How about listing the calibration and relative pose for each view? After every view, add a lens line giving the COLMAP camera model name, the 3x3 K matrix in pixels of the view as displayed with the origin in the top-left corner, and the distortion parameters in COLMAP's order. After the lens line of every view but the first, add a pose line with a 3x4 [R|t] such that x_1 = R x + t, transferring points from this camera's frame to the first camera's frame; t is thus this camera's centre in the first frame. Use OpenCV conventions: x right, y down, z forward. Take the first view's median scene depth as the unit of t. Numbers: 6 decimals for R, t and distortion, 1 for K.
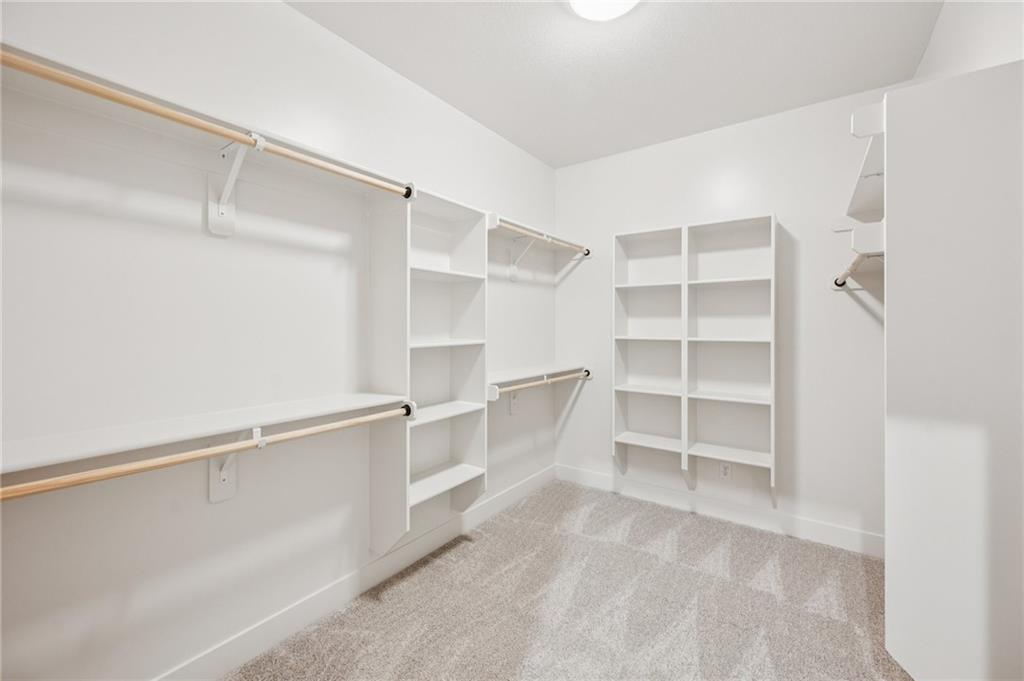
lens RADIAL K [[409.6, 0, 512.0], [0, 409.6, 335.1], [0, 0, 1]] dist [0.001092, -0.000028]
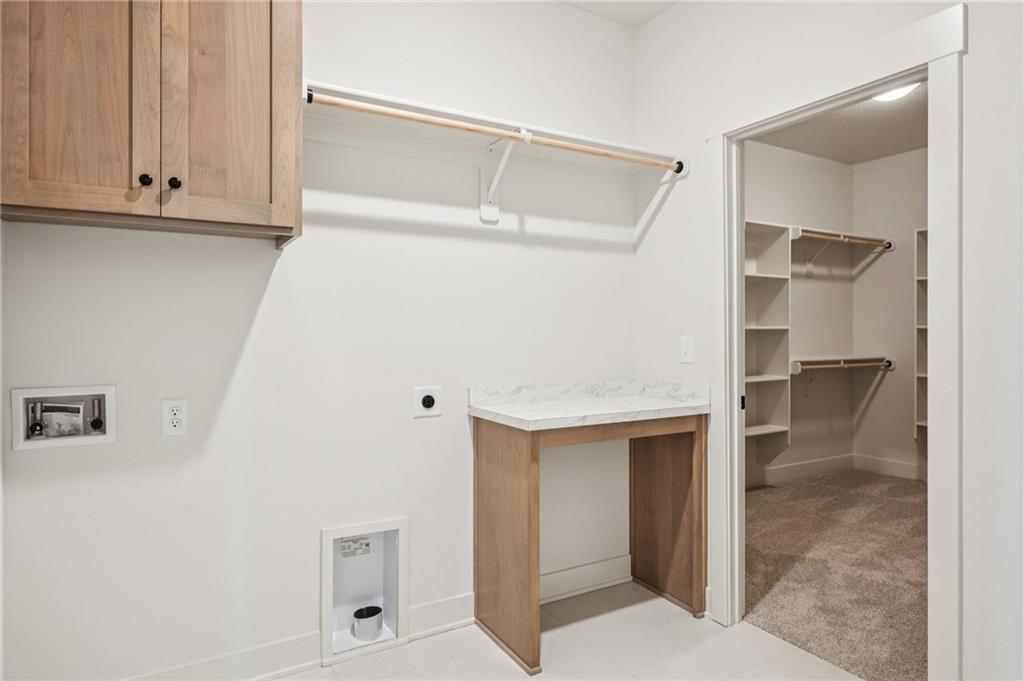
lens RADIAL K [[583.7, 0, 506.8], [0, 583.7, 335.3], [0, 0, 1]] dist [-0.005988, -0.000741]
pose [[0.908157, 0.002501, -0.418623, -0.085845], [-0.009204, 0.999860, -0.013993, 0.060659], [0.418529, 0.016561, 0.908052, -0.841640]]
